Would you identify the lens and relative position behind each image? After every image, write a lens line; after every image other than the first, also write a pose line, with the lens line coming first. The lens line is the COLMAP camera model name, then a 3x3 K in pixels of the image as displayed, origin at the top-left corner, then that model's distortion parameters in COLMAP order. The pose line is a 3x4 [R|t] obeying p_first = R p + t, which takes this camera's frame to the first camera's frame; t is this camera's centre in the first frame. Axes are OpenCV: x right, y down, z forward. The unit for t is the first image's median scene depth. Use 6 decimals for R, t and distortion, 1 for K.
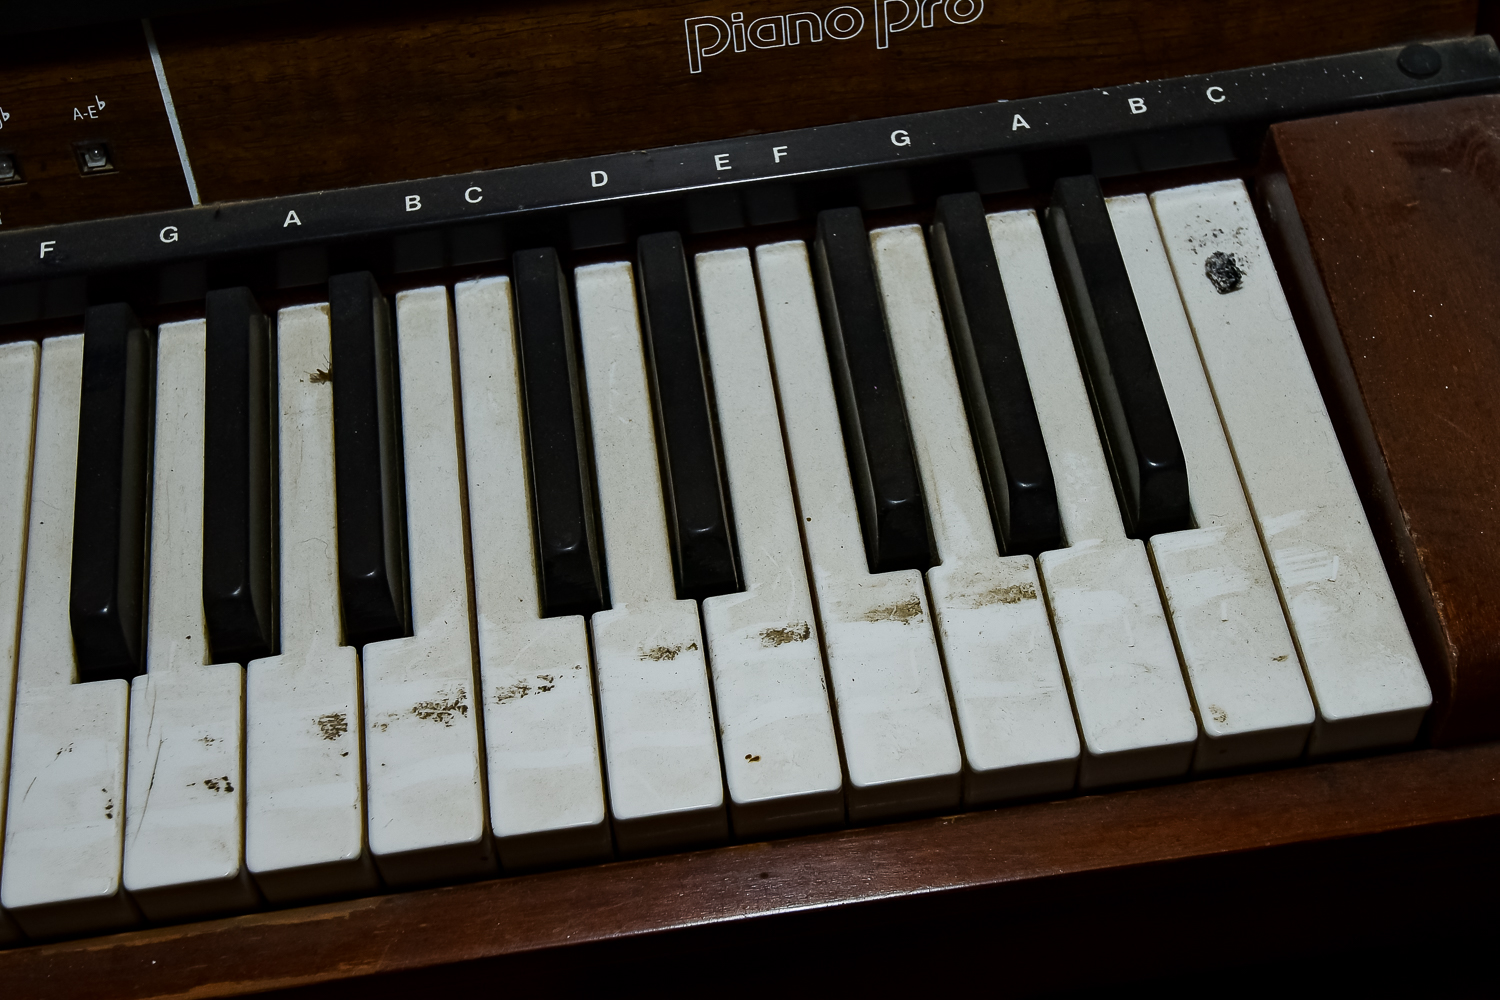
lens RADIAL K [[2174.1, 0, 759.3], [0, 2174.1, 506.6], [0, 0, 1]] dist [0.042696, 0.000000]
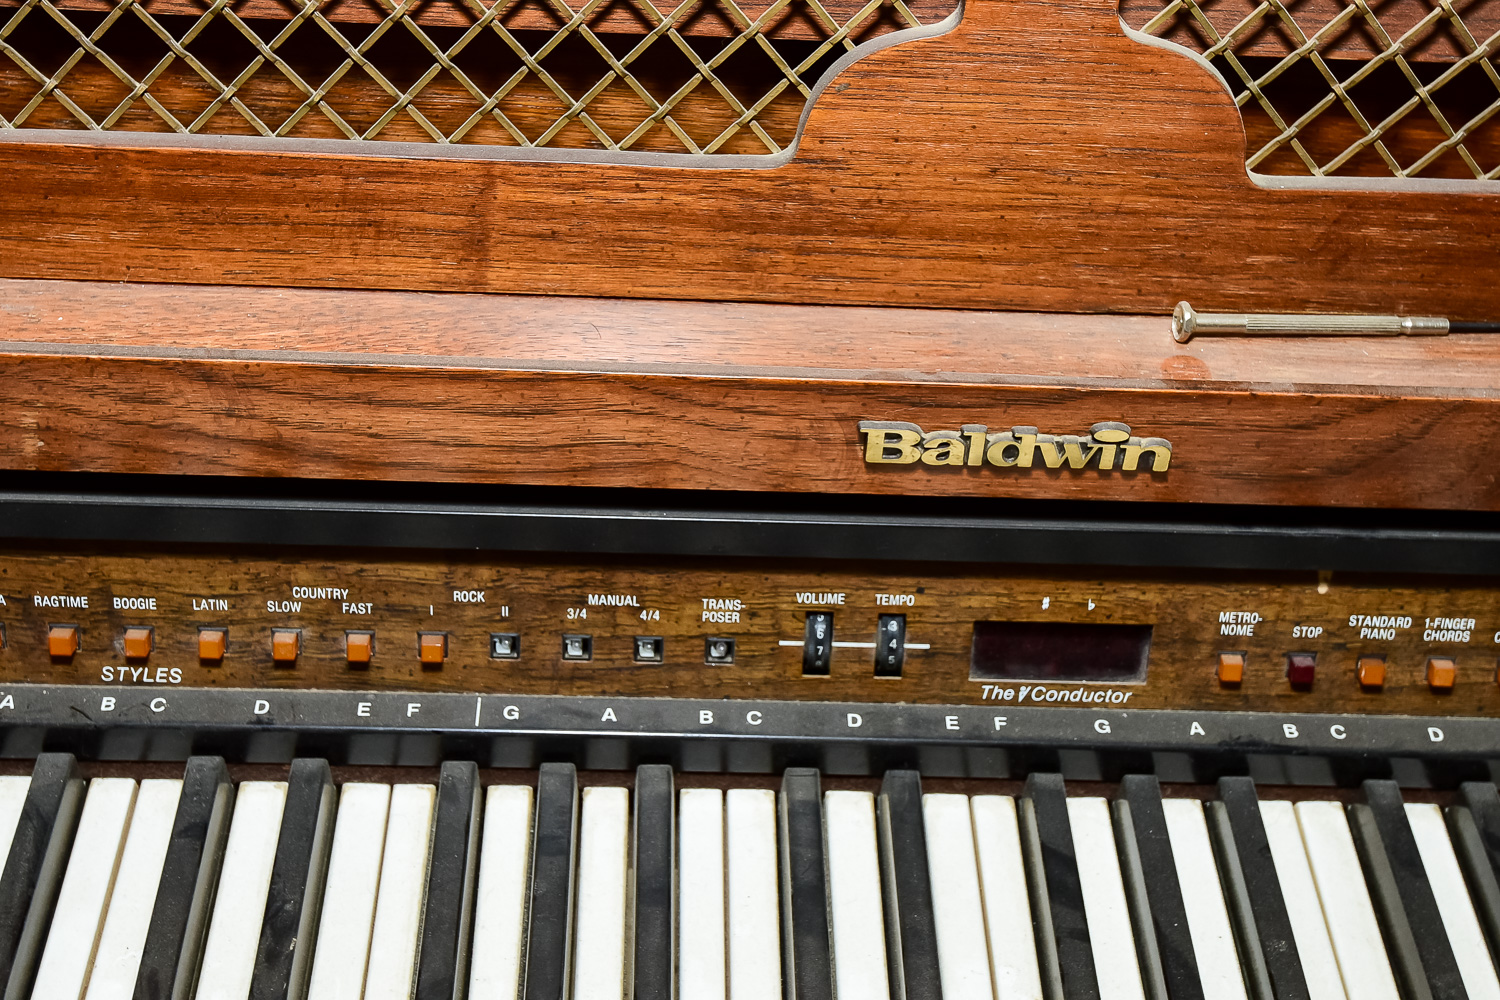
lens RADIAL K [[2174.1, 0, 754.6], [0, 2174.1, 506.6], [0, 0, 1]] dist [0.042696, 0.000000]
pose [[0.988710, 0.147562, -0.026046, -1.149759], [-0.149427, 0.958012, -0.244713, 0.189778], [-0.011158, 0.245842, 0.969246, -0.298899]]
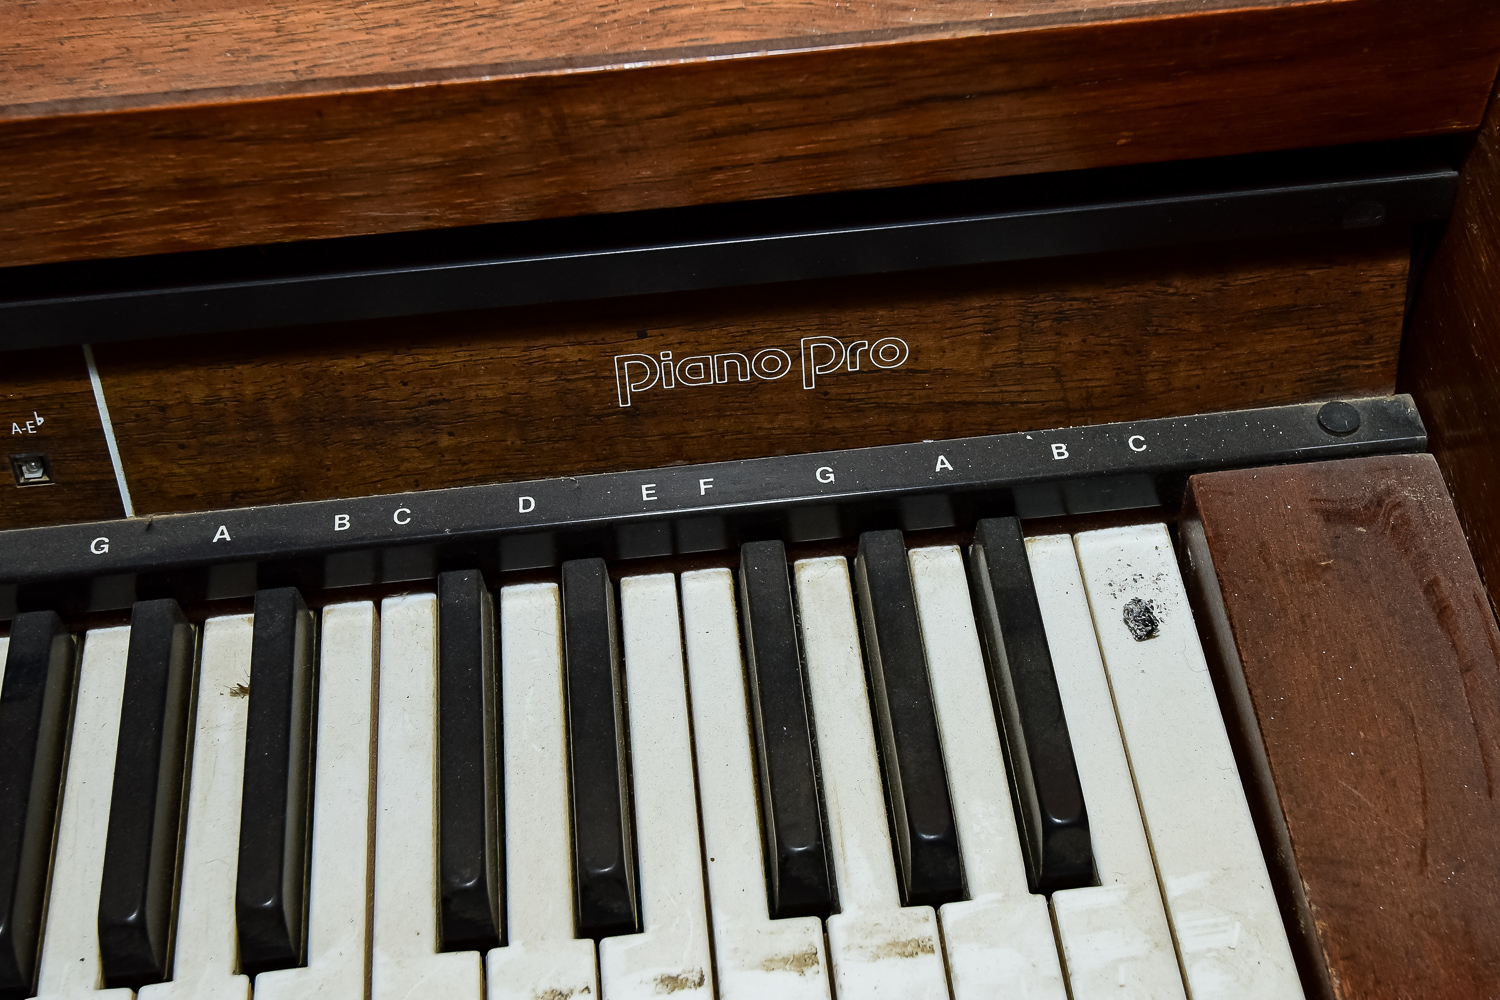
lens RADIAL K [[2174.1, 0, 758.6], [0, 2174.1, 505.2], [0, 0, 1]] dist [0.042696, 0.000000]
pose [[0.999223, 0.036323, -0.015286, 0.051463], [-0.037591, 0.994949, -0.093074, -0.061505], [0.011829, 0.093576, 0.995542, -0.009082]]
